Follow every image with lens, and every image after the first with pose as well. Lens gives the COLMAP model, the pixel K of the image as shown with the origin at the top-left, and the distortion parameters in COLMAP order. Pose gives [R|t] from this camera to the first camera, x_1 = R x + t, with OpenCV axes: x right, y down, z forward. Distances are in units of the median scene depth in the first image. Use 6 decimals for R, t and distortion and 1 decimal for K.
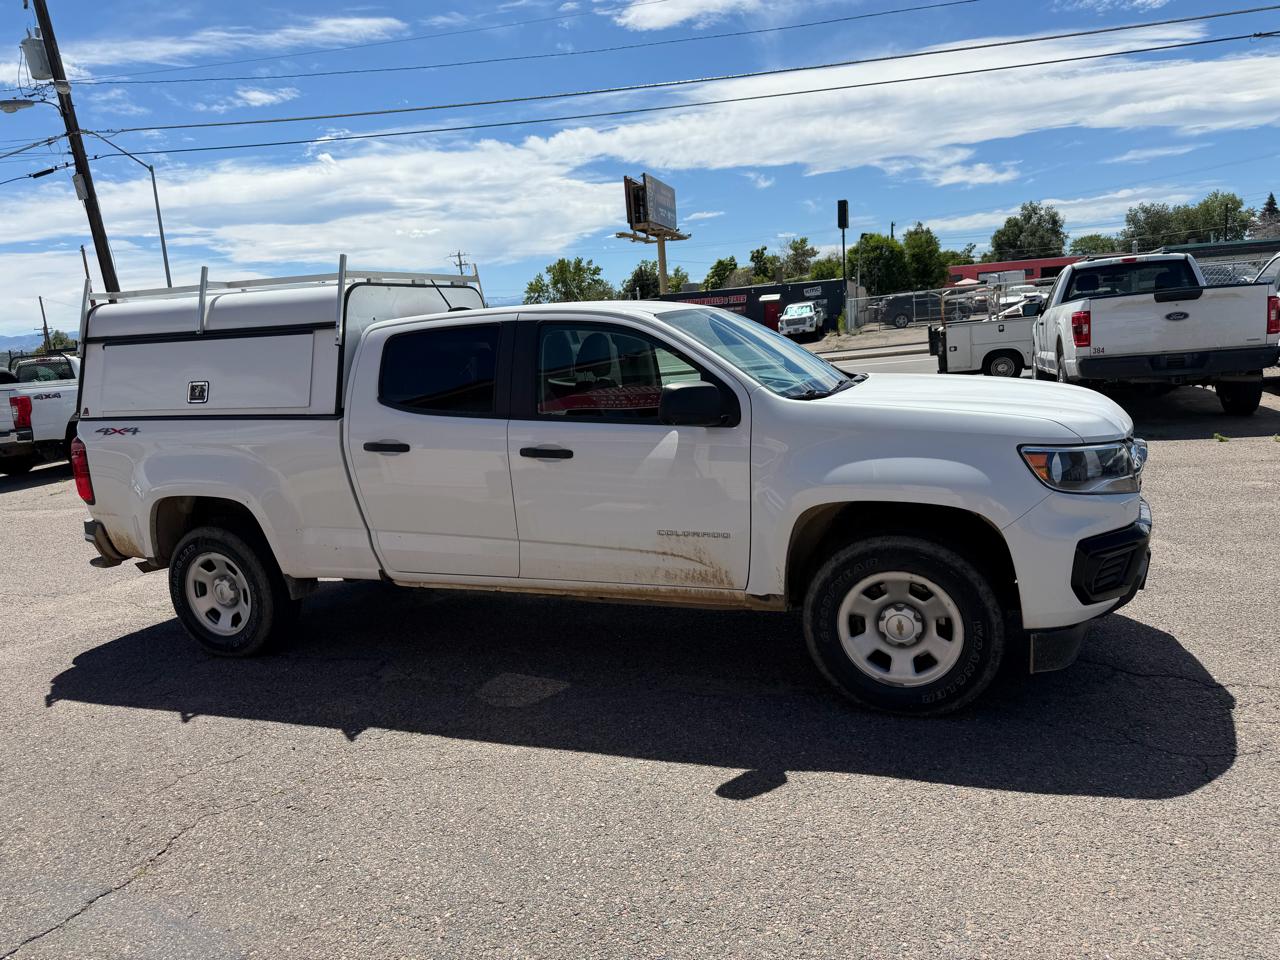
lens RADIAL K [[912.3, 0, 627.7], [0, 912.3, 492.0], [0, 0, 1]] dist [0.013775, -0.018685]
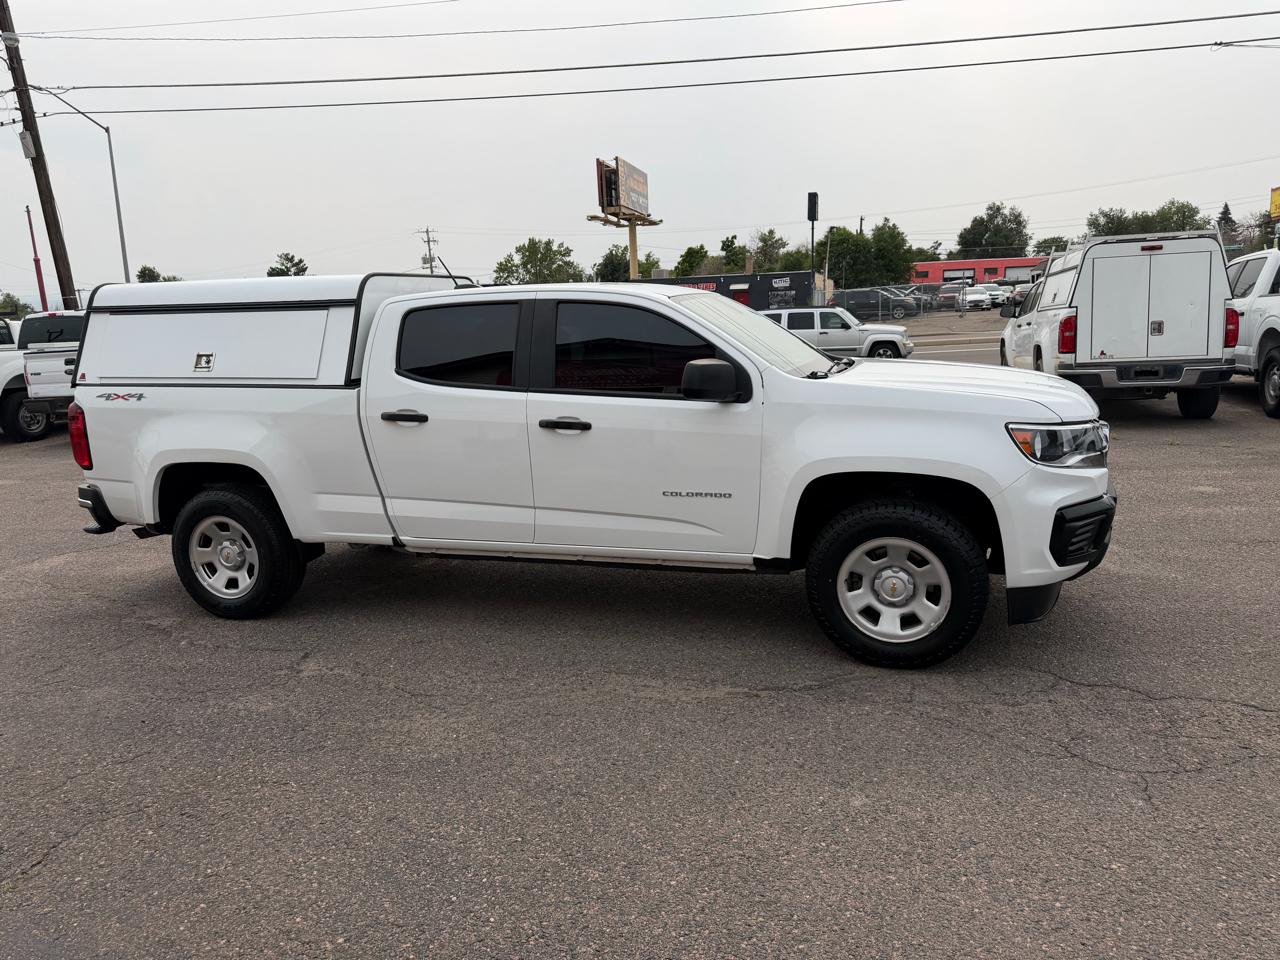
lens RADIAL K [[912.3, 0, 636.2], [0, 912.3, 481.6], [0, 0, 1]] dist [0.013775, -0.018685]
pose [[0.998514, 0.027072, 0.047301, 0.013497], [-0.027322, 0.999616, 0.004649, -0.003654], [-0.047157, -0.005935, 0.998870, 0.020698]]
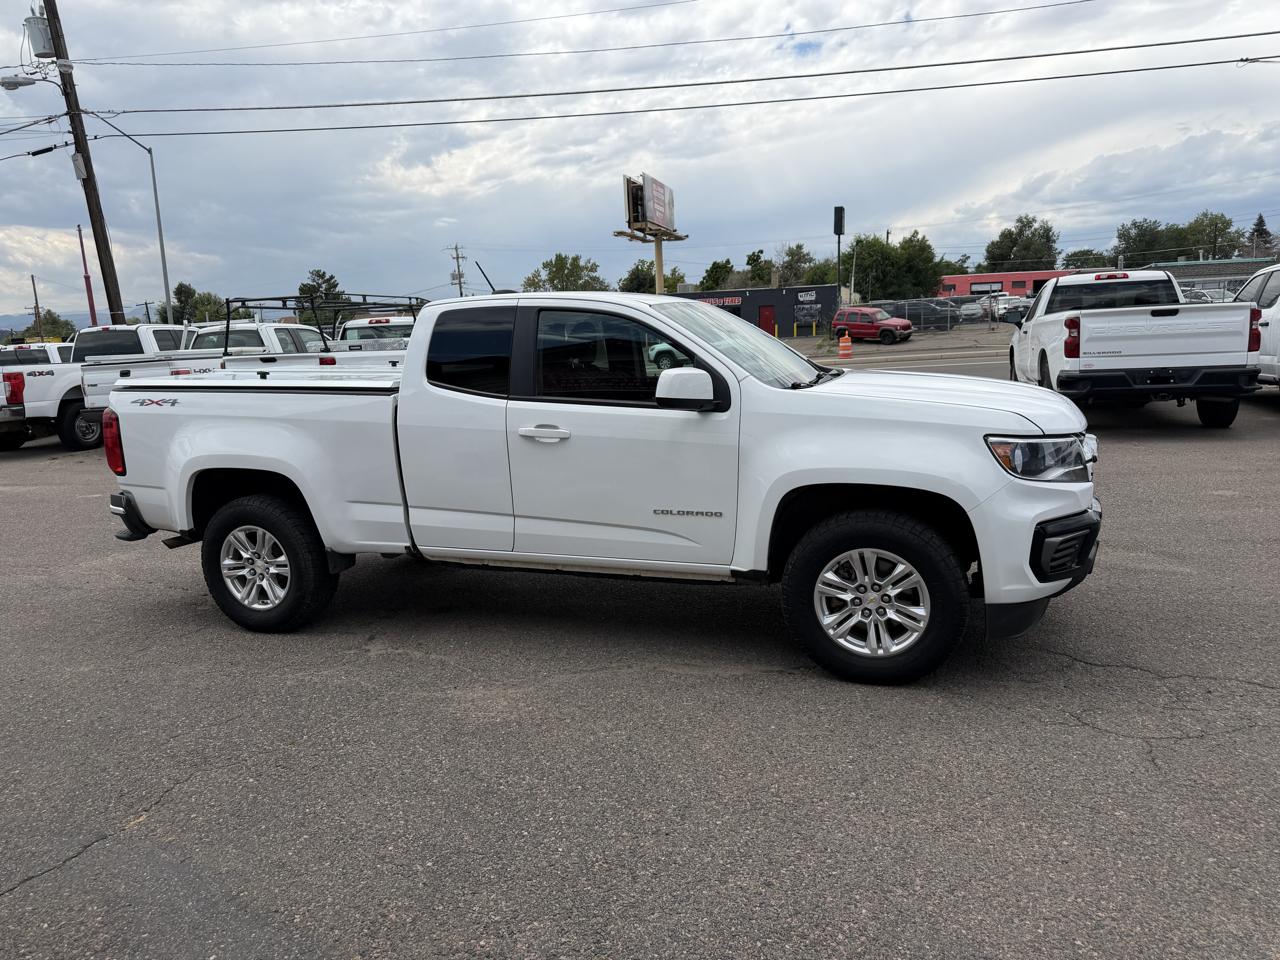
lens RADIAL K [[912.3, 0, 631.9], [0, 912.3, 484.0], [0, 0, 1]] dist [0.013775, -0.018685]
pose [[0.999424, 0.030280, 0.015304, 0.002252], [-0.030168, 0.999517, -0.007505, 0.007594], [-0.015524, 0.007039, 0.999855, -0.018671]]
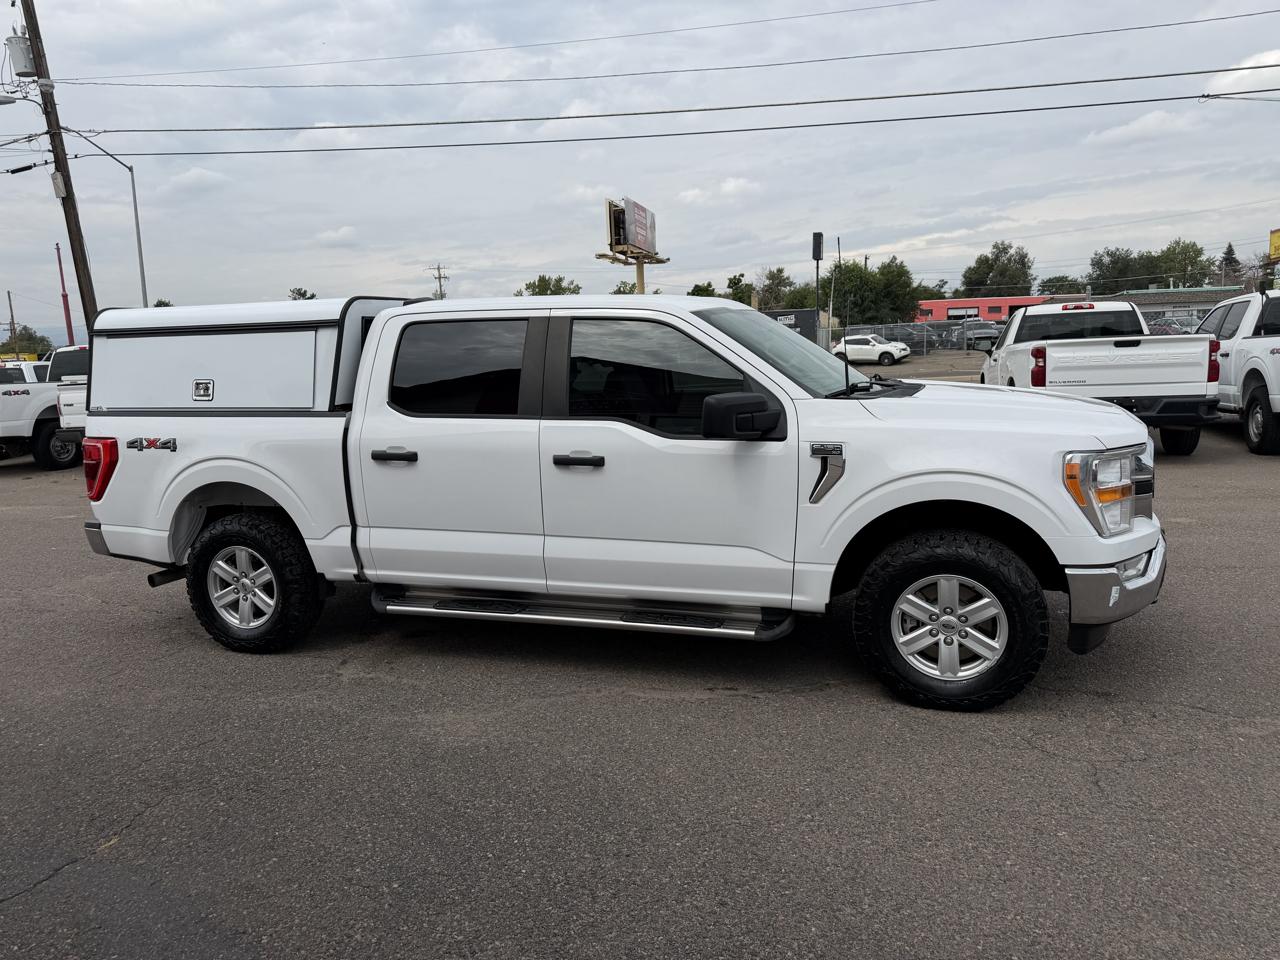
lens RADIAL K [[912.3, 0, 632.9], [0, 912.3, 485.5], [0, 0, 1]] dist [0.013775, -0.018685]
pose [[0.998695, 0.035843, 0.036368, 0.008440], [-0.034801, 0.998976, -0.028899, 0.003138], [-0.037367, 0.027596, 0.998921, -0.032047]]
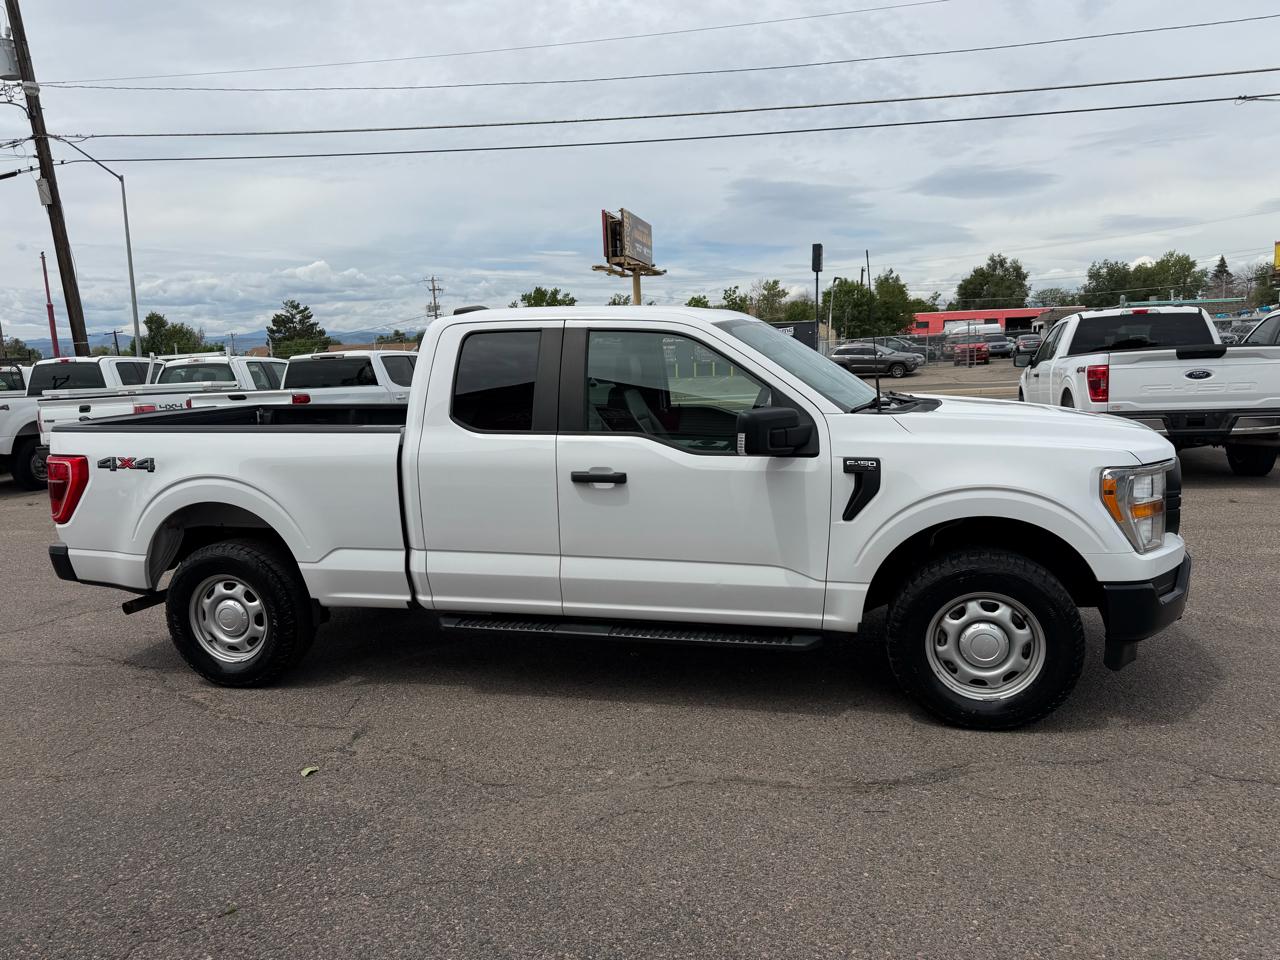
lens RADIAL K [[912.3, 0, 633.1], [0, 912.3, 488.4], [0, 0, 1]] dist [0.013775, -0.018685]
pose [[0.998422, 0.034890, 0.043992, -0.028743], [-0.033168, 0.998677, -0.039297, -0.012052], [-0.045305, 0.037776, 0.998259, 0.060137]]
